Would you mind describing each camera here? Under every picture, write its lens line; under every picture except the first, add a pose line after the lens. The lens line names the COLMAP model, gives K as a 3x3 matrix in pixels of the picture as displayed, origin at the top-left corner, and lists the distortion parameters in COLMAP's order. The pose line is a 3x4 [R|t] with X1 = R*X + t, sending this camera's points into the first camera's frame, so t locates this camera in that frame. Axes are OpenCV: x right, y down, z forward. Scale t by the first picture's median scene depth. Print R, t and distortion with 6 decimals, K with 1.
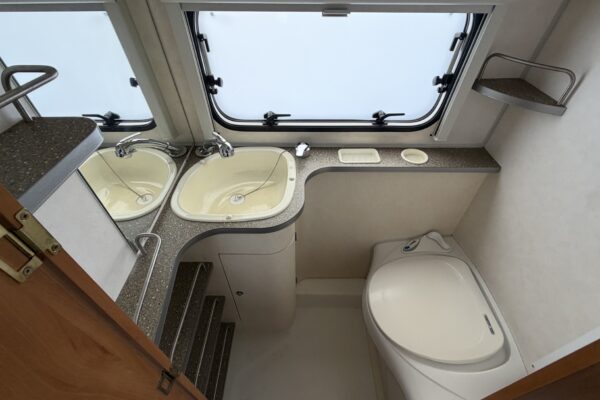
lens RADIAL K [[271.2, 0, 299.5], [0, 271.2, 203.5], [0, 0, 1]] dist [0.000867, -0.001491]
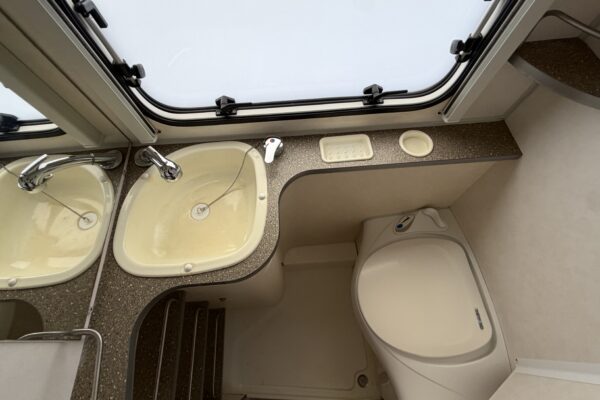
lens RADIAL K [[271.2, 0, 299.6], [0, 271.2, 197.4], [0, 0, 1]] dist [0.000867, -0.001491]
pose [[0.996707, -0.078667, 0.019645, 0.059679], [0.067985, 0.942833, 0.326257, -0.311439], [-0.044188, -0.323847, 0.945077, 0.223438]]
